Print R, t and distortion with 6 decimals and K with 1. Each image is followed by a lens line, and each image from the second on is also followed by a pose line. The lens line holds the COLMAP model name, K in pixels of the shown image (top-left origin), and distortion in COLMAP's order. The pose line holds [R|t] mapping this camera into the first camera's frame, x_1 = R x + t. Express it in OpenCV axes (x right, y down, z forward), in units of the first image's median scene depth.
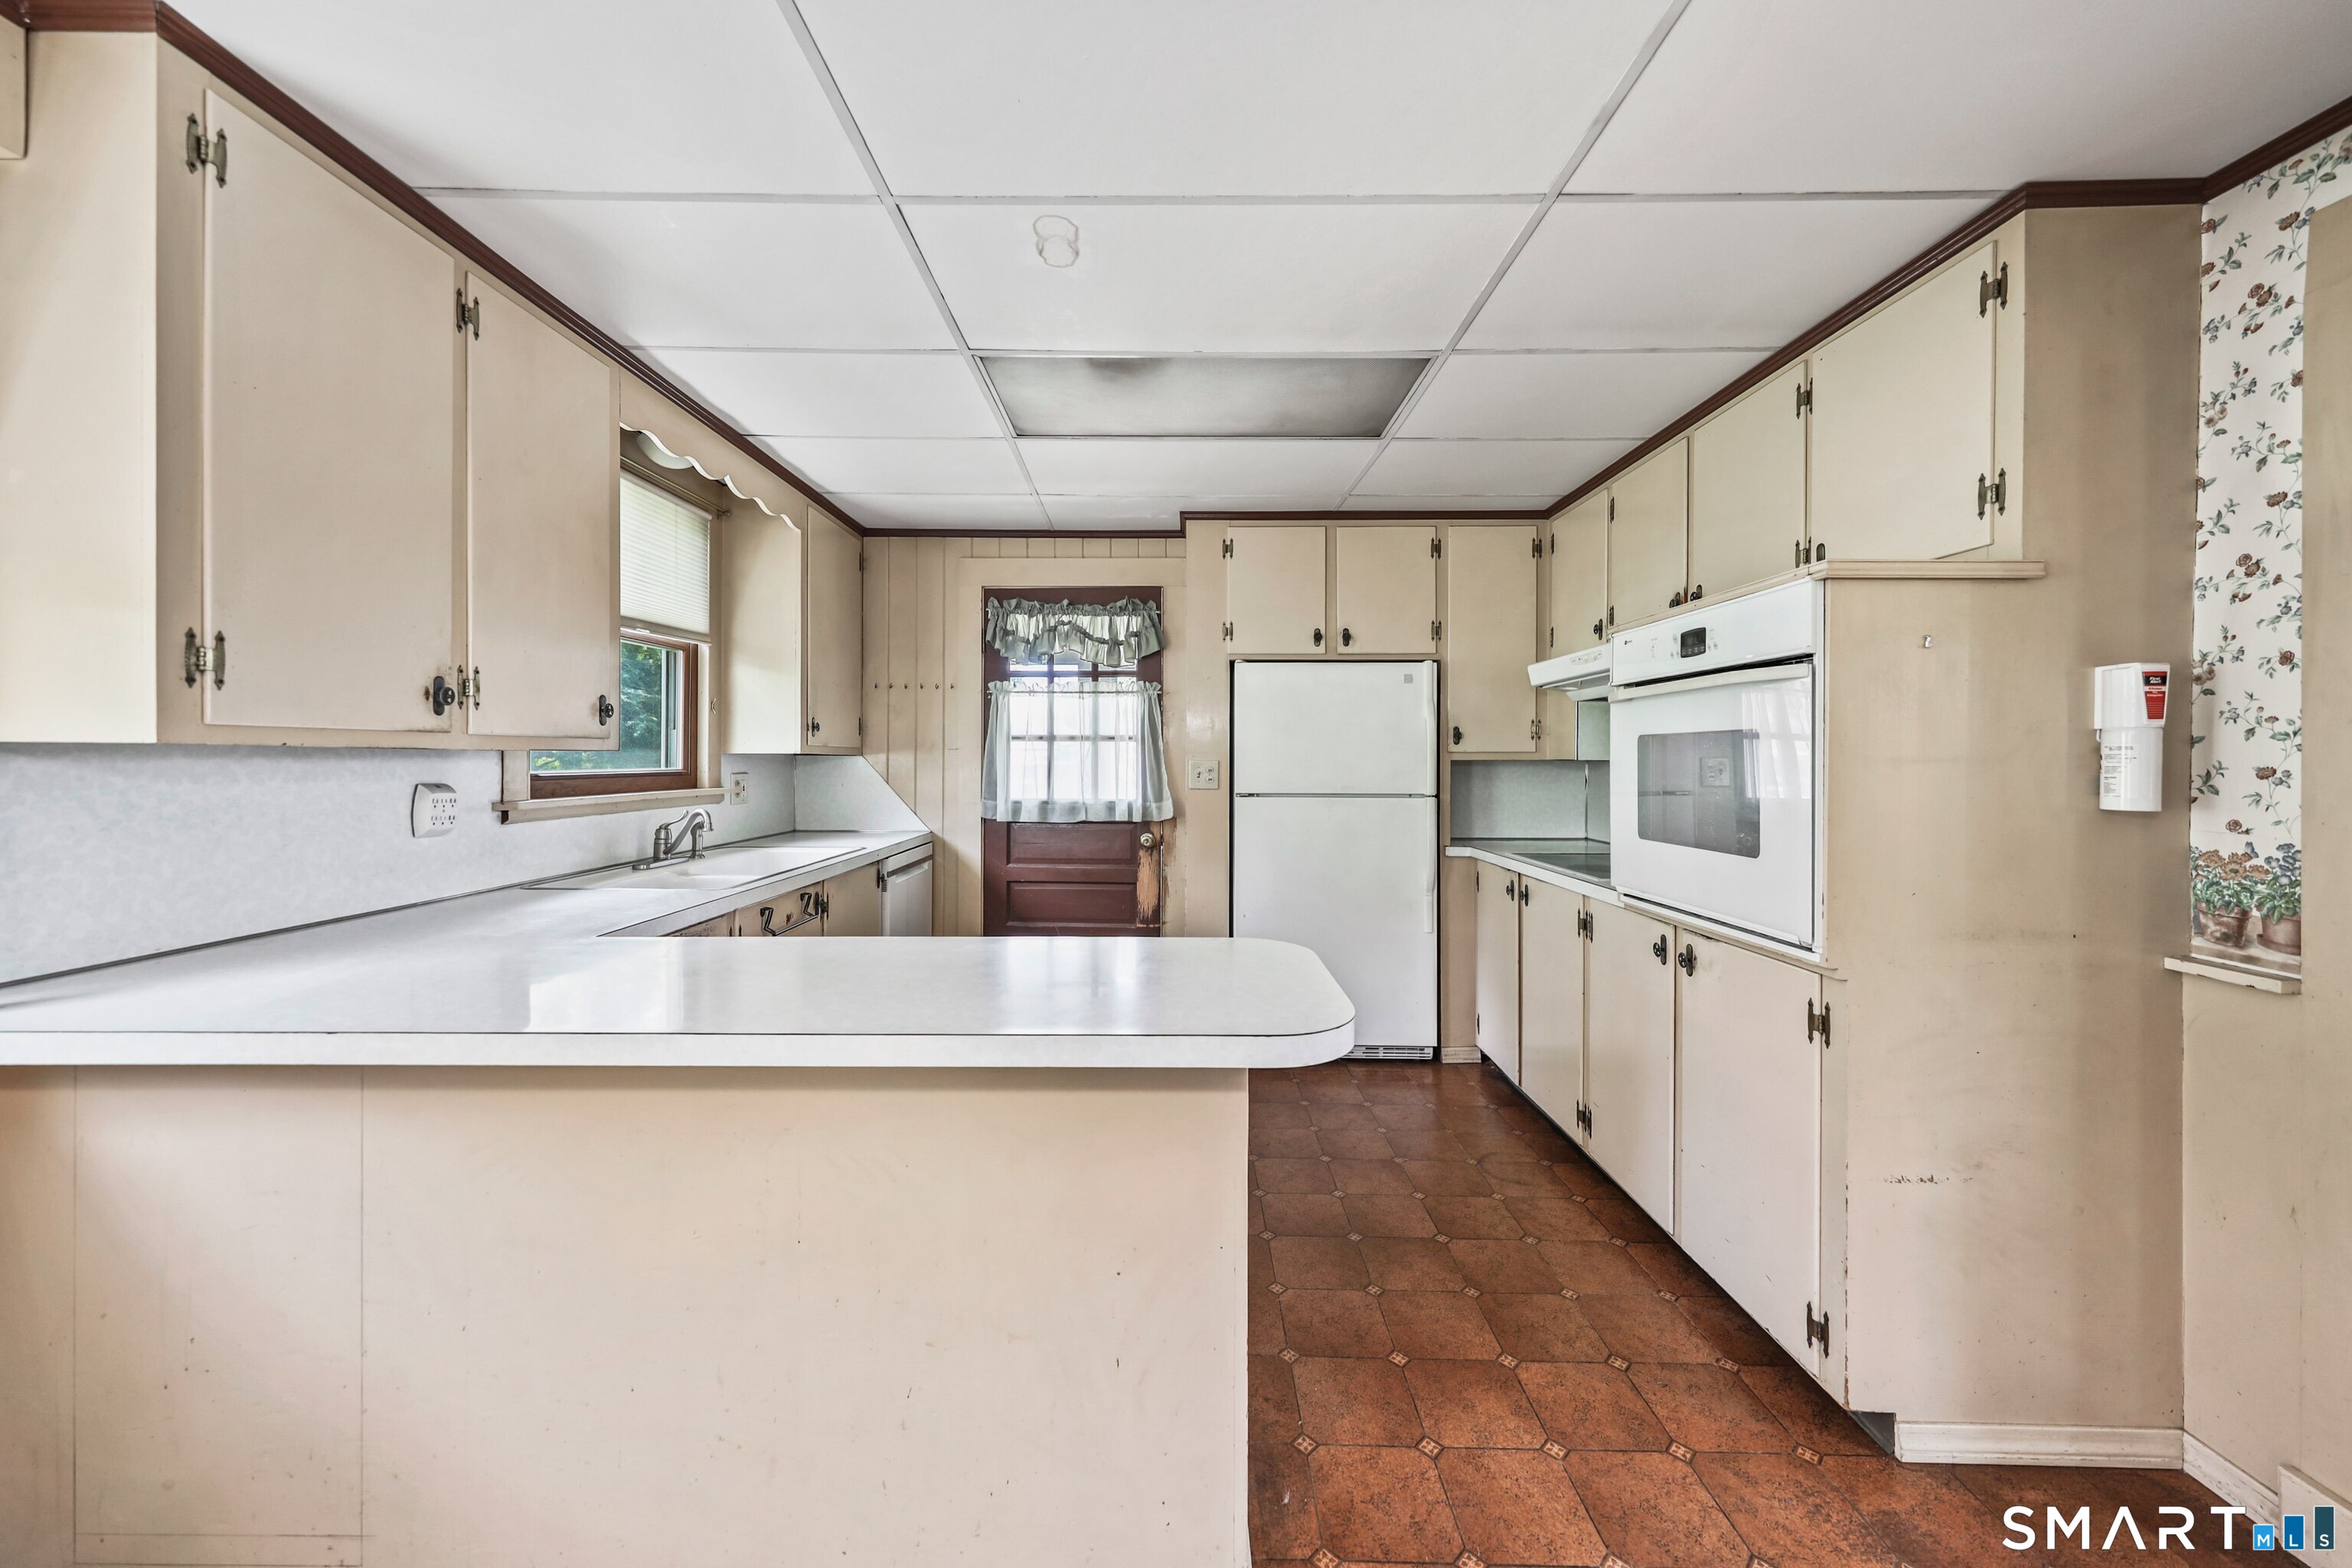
lens RADIAL K [[873.0, 0, 1169.8], [0, 873.0, 762.6], [0, 0, 1]] dist [0.001254, 0.000275]
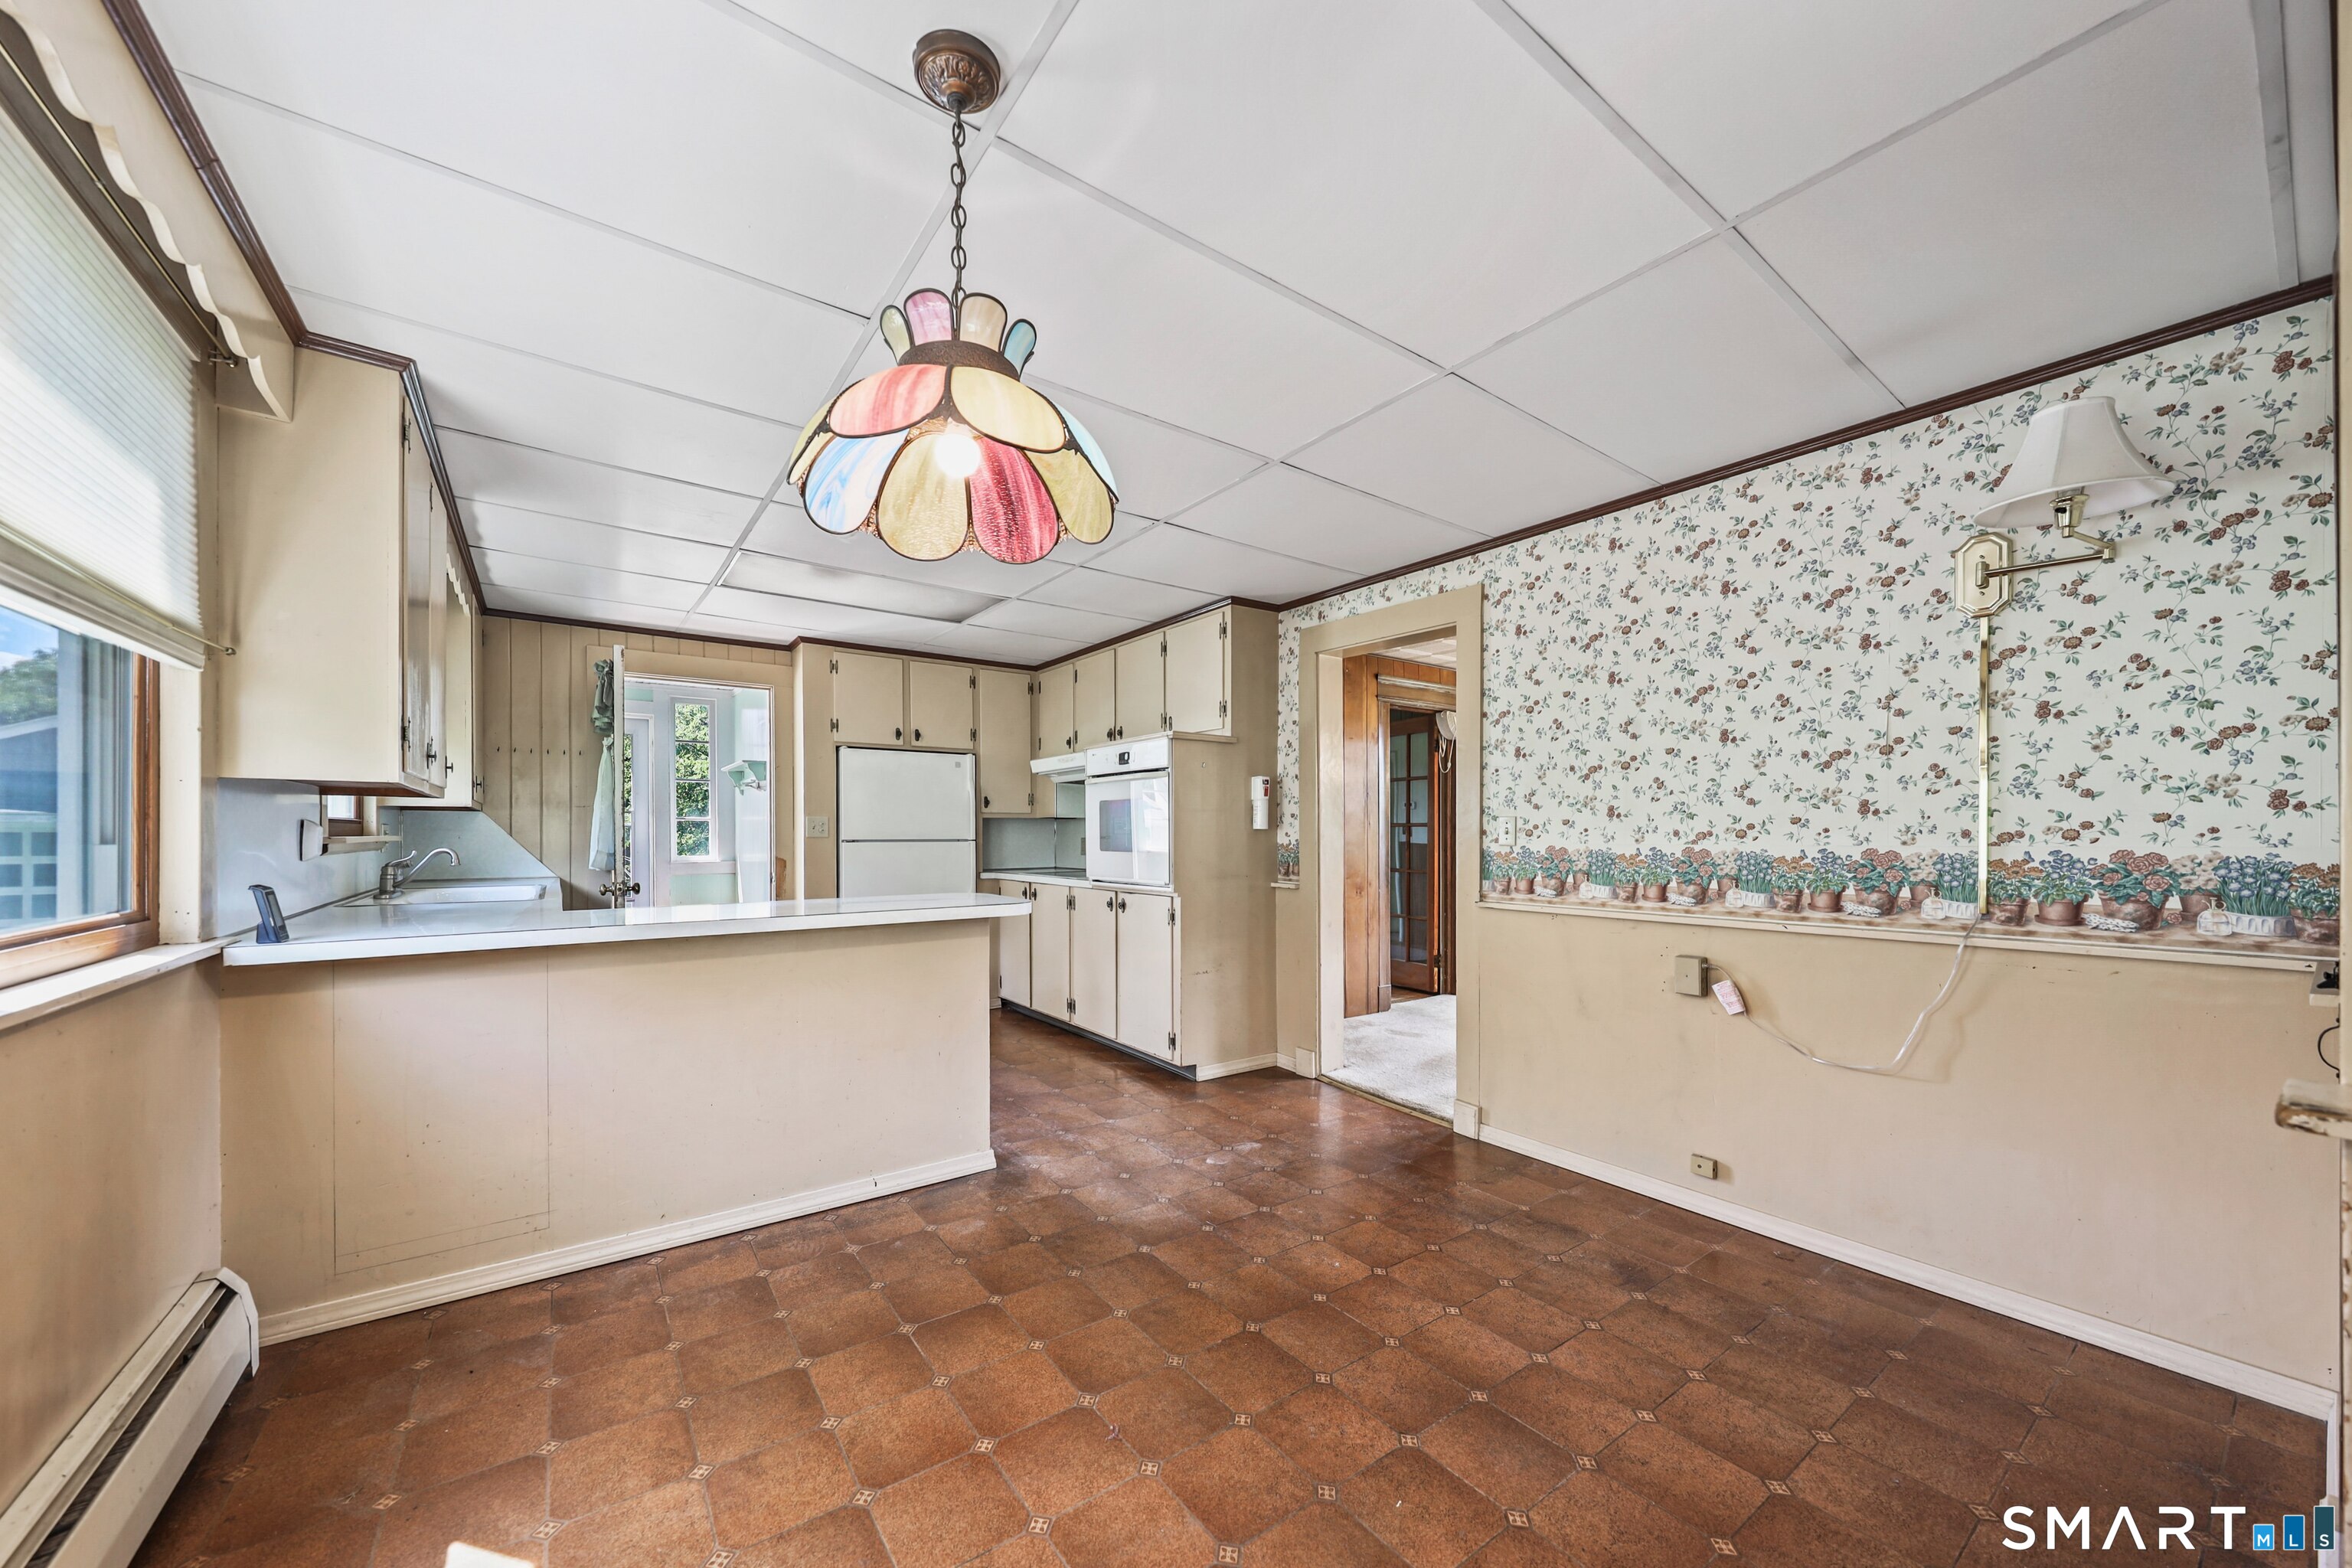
lens RADIAL K [[837.2, 0, 1161.2], [0, 837.2, 843.3], [0, 0, 1]] dist [0.000944, 0.000295]
pose [[0.808492, -0.011926, 0.588386, -0.455015], [0.006817, 0.999917, 0.010899, 0.042980], [-0.588468, -0.004801, 0.808506, -0.608321]]
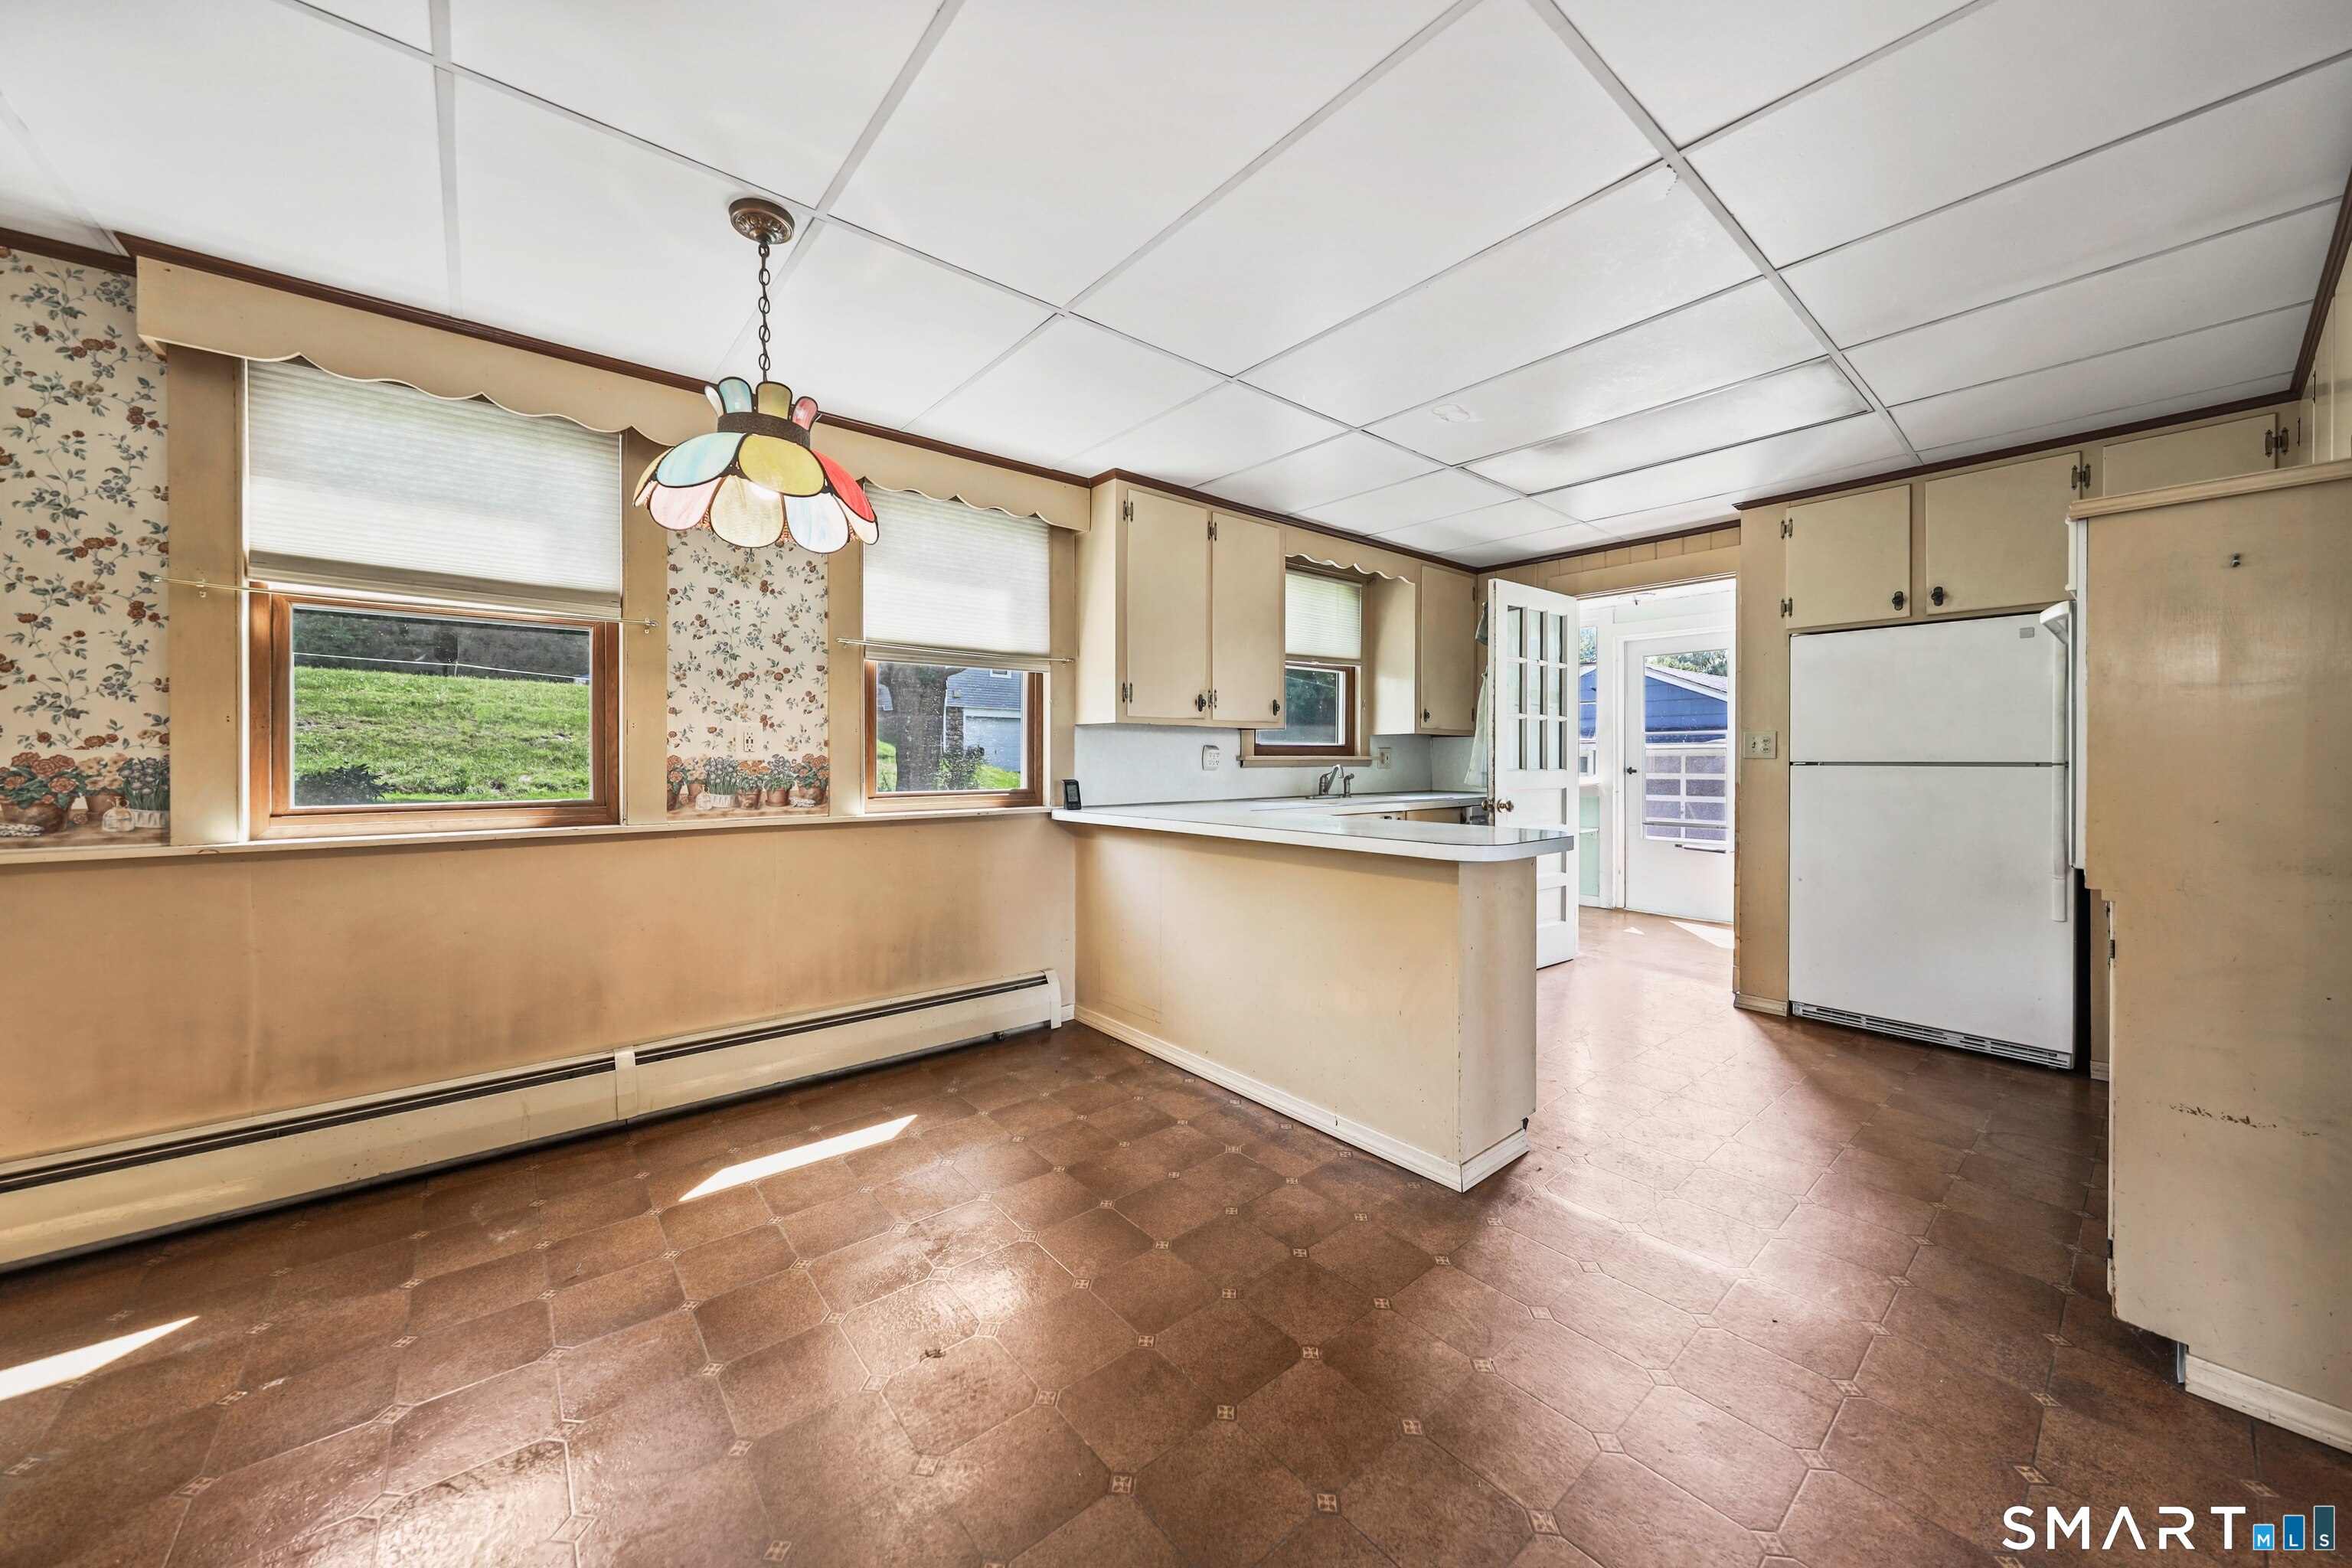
lens RADIAL K [[837.2, 0, 1158.3], [0, 837.2, 762.6], [0, 0, 1]] dist [0.000944, 0.000295]
pose [[0.639273, 0.000465, -0.768980, 0.533003], [-0.001502, 0.999999, -0.000644, 0.056034], [0.768979, 0.001566, 0.639273, -0.332198]]
